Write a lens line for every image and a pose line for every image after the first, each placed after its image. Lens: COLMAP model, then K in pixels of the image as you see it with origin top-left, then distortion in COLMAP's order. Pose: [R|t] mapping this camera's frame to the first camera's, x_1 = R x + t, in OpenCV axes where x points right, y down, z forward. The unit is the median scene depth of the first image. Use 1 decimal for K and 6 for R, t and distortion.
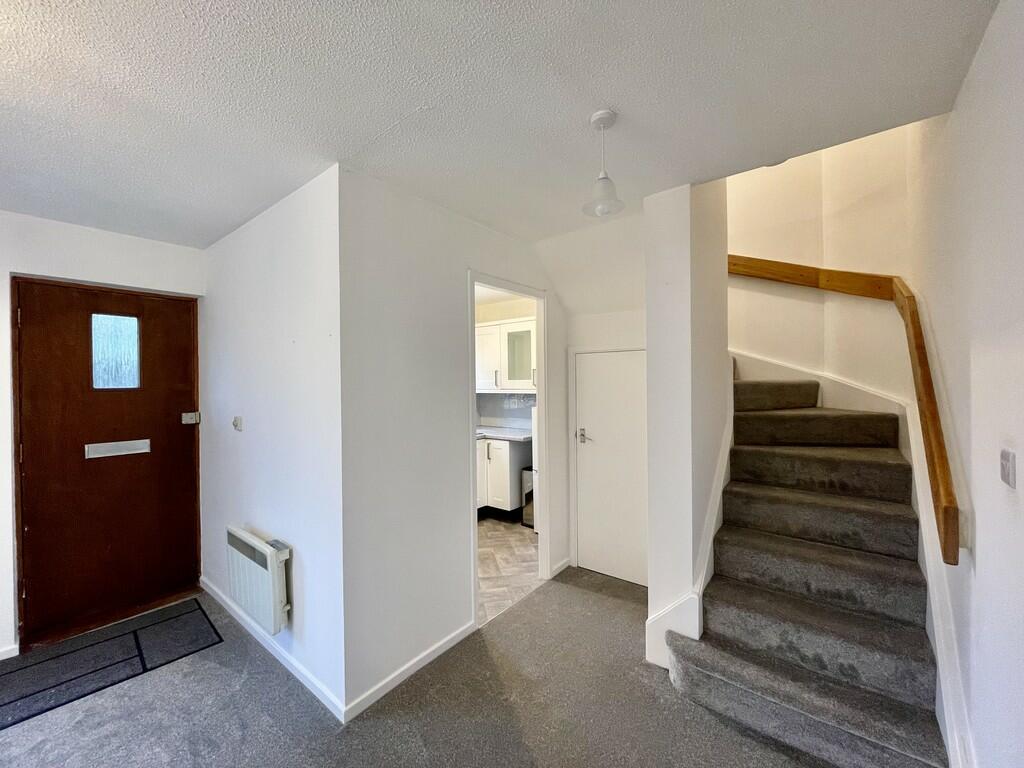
lens RADIAL K [[411.8, 0, 504.7], [0, 411.8, 383.0], [0, 0, 1]] dist [-0.001766, -0.000001]
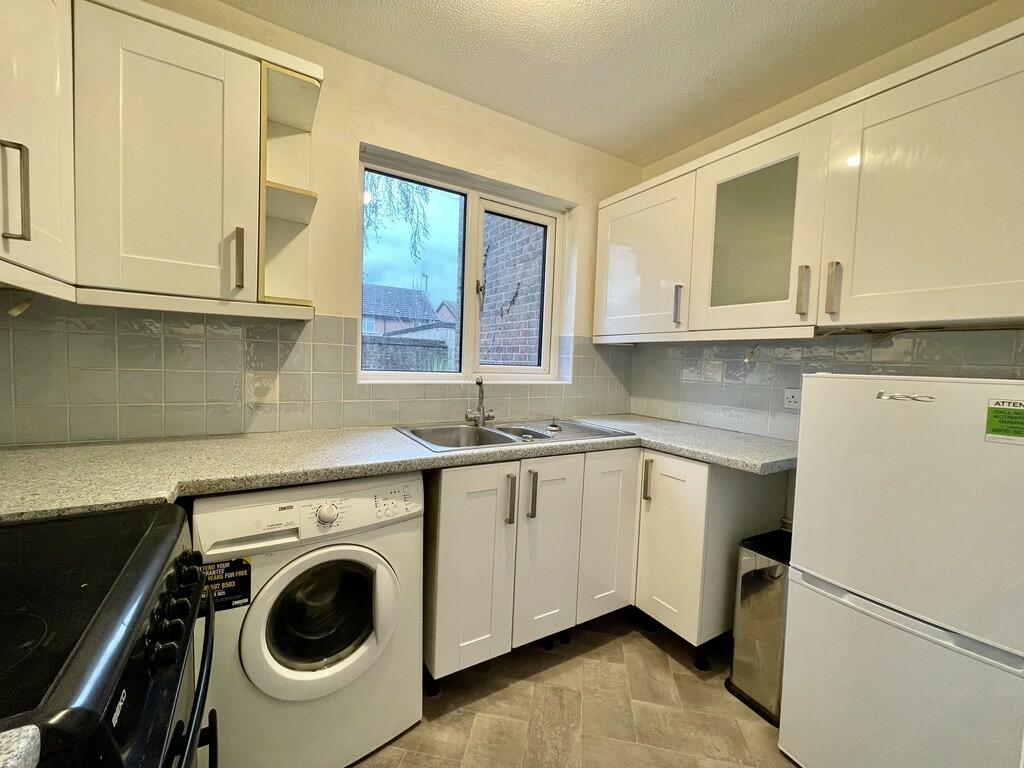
lens RADIAL K [[411.8, 0, 508.2], [0, 411.8, 384.3], [0, 0, 1]] dist [-0.001766, -0.000001]
pose [[0.941120, 0.067853, -0.331194, -0.040164], [-0.052201, 0.997069, 0.055939, 0.057665], [0.334019, -0.035356, 0.941903, 0.583802]]
